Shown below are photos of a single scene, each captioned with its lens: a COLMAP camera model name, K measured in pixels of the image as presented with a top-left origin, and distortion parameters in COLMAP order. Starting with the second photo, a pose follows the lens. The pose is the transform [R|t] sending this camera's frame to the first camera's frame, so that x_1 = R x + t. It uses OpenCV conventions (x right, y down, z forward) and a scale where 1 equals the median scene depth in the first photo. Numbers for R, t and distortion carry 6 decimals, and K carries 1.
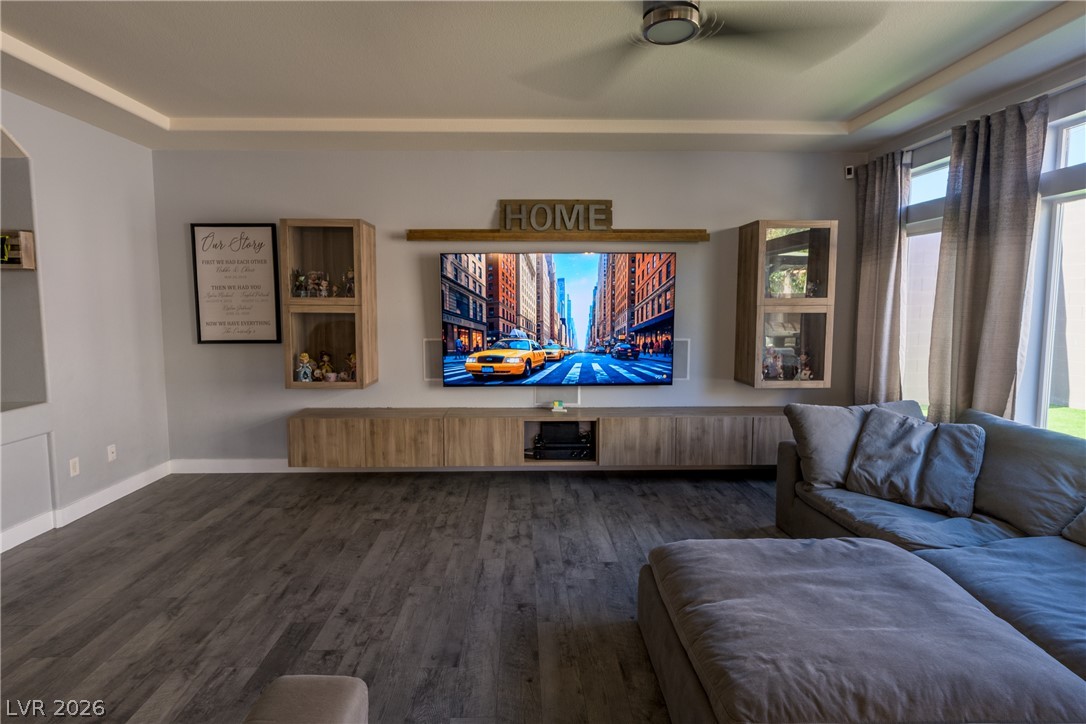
lens RADIAL K [[573.8, 0, 547.4], [0, 573.8, 356.4], [0, 0, 1]] dist [-0.003358, -0.000824]
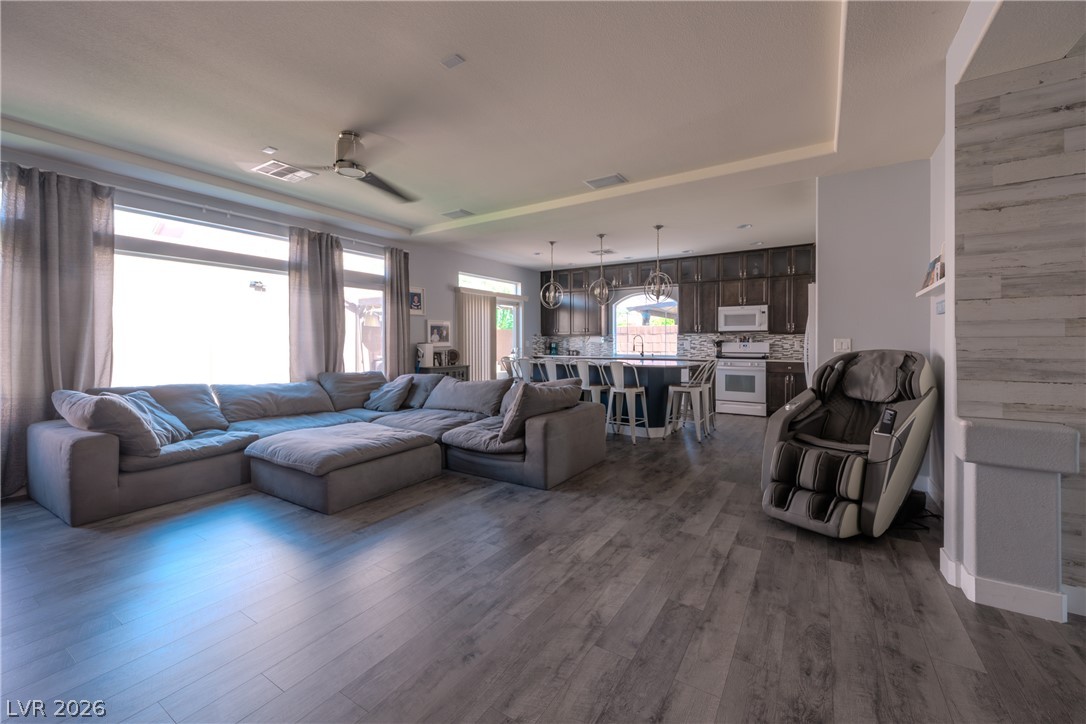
lens RADIAL K [[440.0, 0, 541.9], [0, 440.0, 338.8], [0, 0, 1]] dist [-0.001437, -0.000081]
pose [[-0.824140, 0.002446, 0.566382, -0.607983], [0.051979, 0.996097, 0.071333, -0.036702], [-0.563997, 0.088228, -0.821050, 0.982358]]
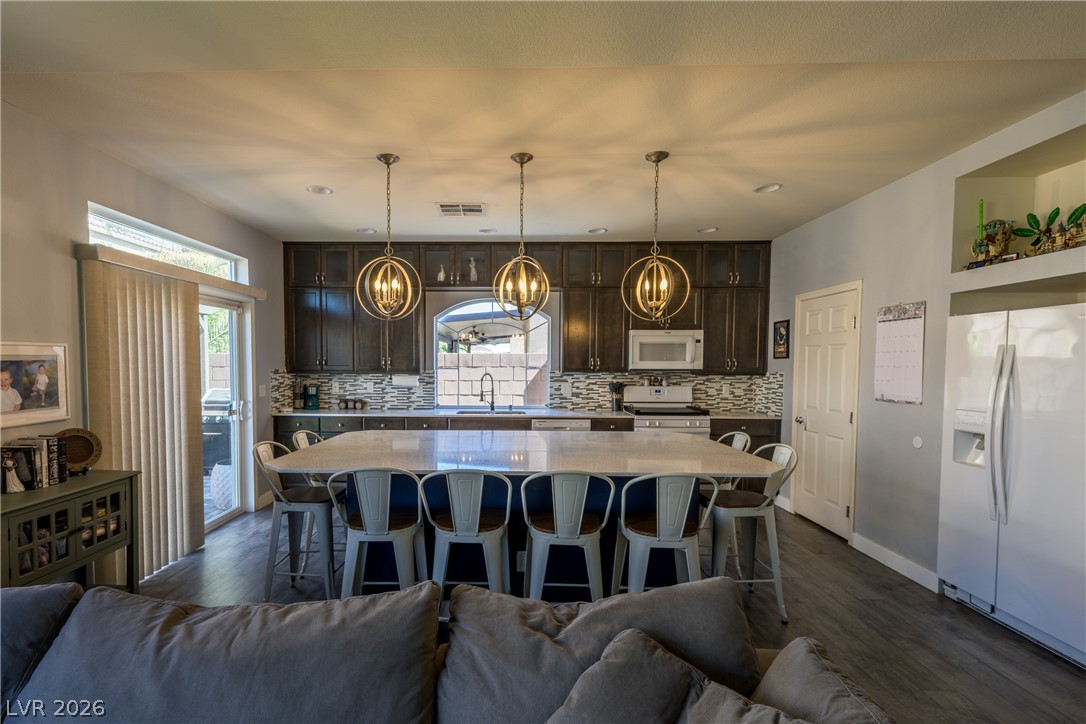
lens RADIAL K [[549.0, 0, 545.5], [0, 549.0, 386.2], [0, 0, 1]] dist [-0.001830, -0.000531]
pose [[-0.999330, -0.005955, 0.036116, 0.024308], [-0.001145, 0.991280, 0.131770, -0.041875], [-0.036586, 0.131640, -0.990622, 0.441115]]
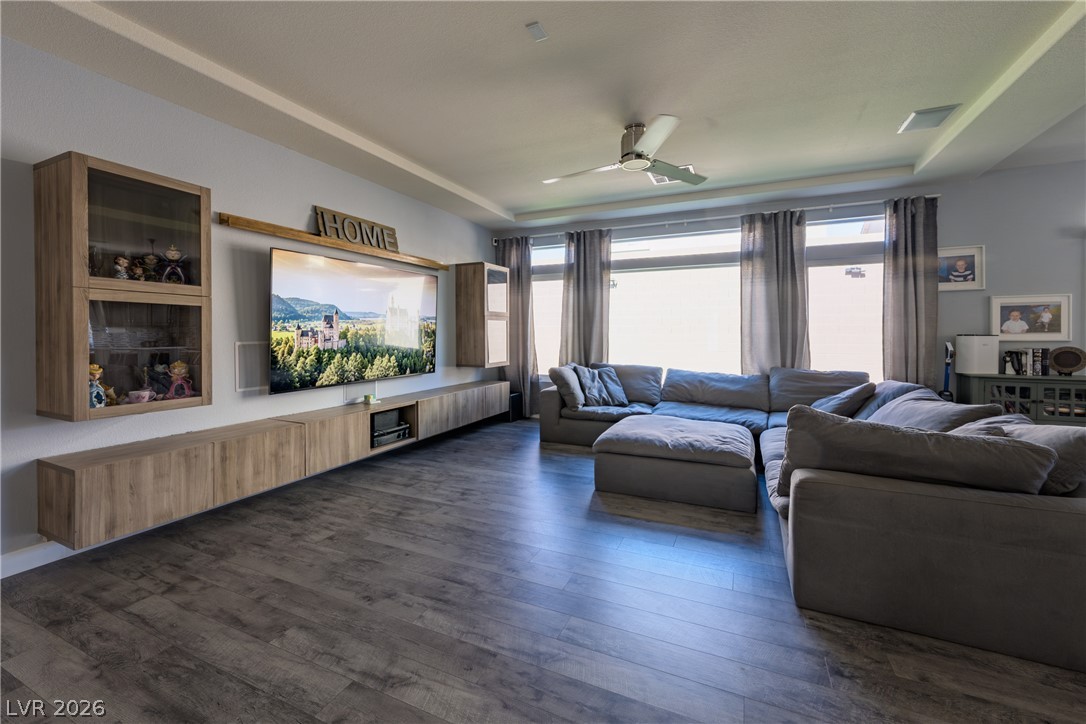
lens RADIAL K [[440.0, 0, 541.9], [0, 440.0, 338.8], [0, 0, 1]] dist [-0.001437, -0.000081]
pose [[0.446688, -0.013744, 0.894584, -0.662367], [0.085528, 0.995959, -0.027405, 0.023193], [-0.890593, 0.088753, 0.446058, 0.333707]]
